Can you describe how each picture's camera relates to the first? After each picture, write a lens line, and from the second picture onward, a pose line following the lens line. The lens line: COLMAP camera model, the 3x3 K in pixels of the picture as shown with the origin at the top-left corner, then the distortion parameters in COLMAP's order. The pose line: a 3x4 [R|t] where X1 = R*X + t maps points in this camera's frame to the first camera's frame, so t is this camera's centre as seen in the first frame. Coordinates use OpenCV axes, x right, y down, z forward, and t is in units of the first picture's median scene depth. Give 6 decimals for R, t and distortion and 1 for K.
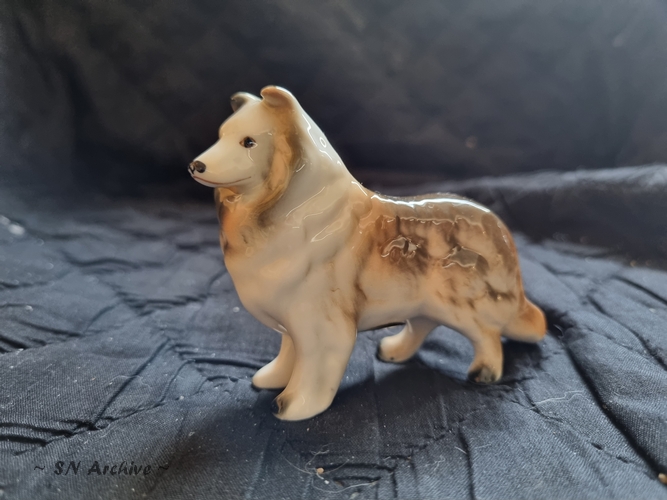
lens RADIAL K [[566.3, 0, 336.0], [0, 566.3, 243.9], [0, 0, 1]] dist [-0.037343, 0.004094]
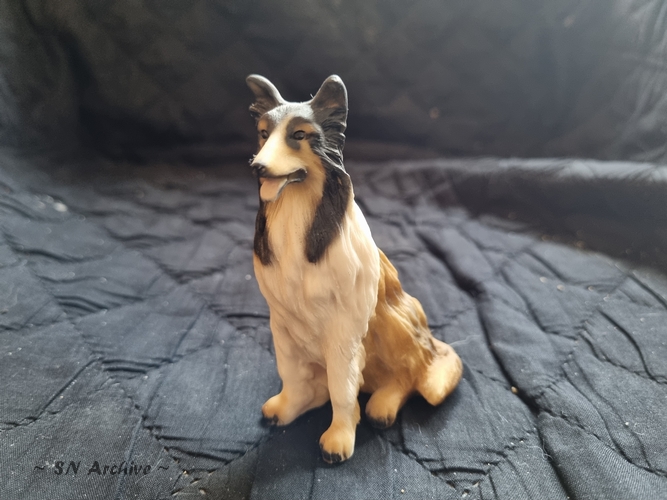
lens RADIAL K [[566.3, 0, 323.9], [0, 566.3, 250.1], [0, 0, 1]] dist [-0.037343, 0.004094]
pose [[0.999718, -0.002354, 0.023616, -0.017248], [-0.000687, 0.991781, 0.127946, -0.097300], [-0.023723, -0.127926, 0.991500, -0.281106]]
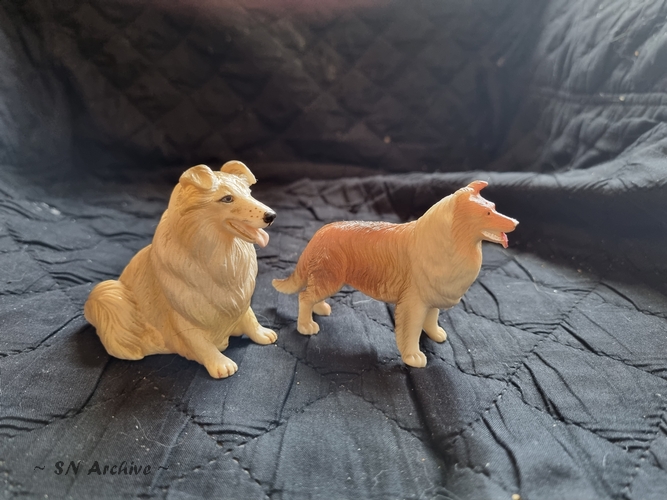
lens RADIAL K [[566.3, 0, 329.8], [0, 566.3, 246.0], [0, 0, 1]] dist [-0.037343, 0.004094]
pose [[0.998798, -0.002076, 0.048981, 0.084859], [-0.000913, 0.998142, 0.060927, -0.028667], [-0.049016, -0.060899, 0.996940, -0.550116]]
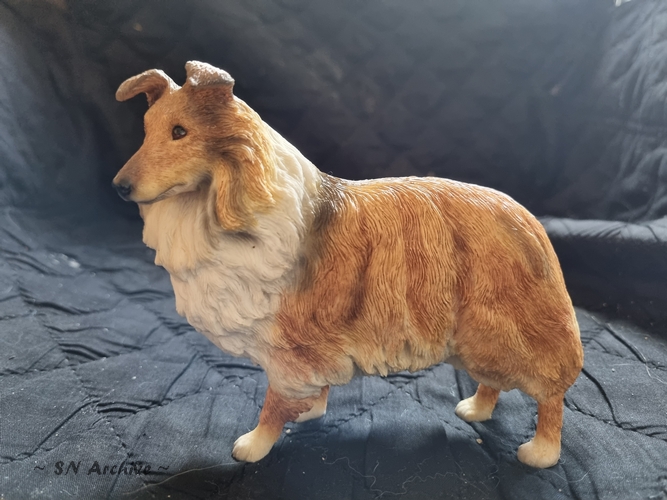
lens RADIAL K [[566.3, 0, 318.7], [0, 566.3, 227.0], [0, 0, 1]] dist [-0.037343, 0.004094]
pose [[0.999862, -0.002420, -0.016411, 0.039843], [0.002090, 0.999796, -0.020092, -0.091238], [0.016456, 0.020055, 0.999663, -0.359066]]
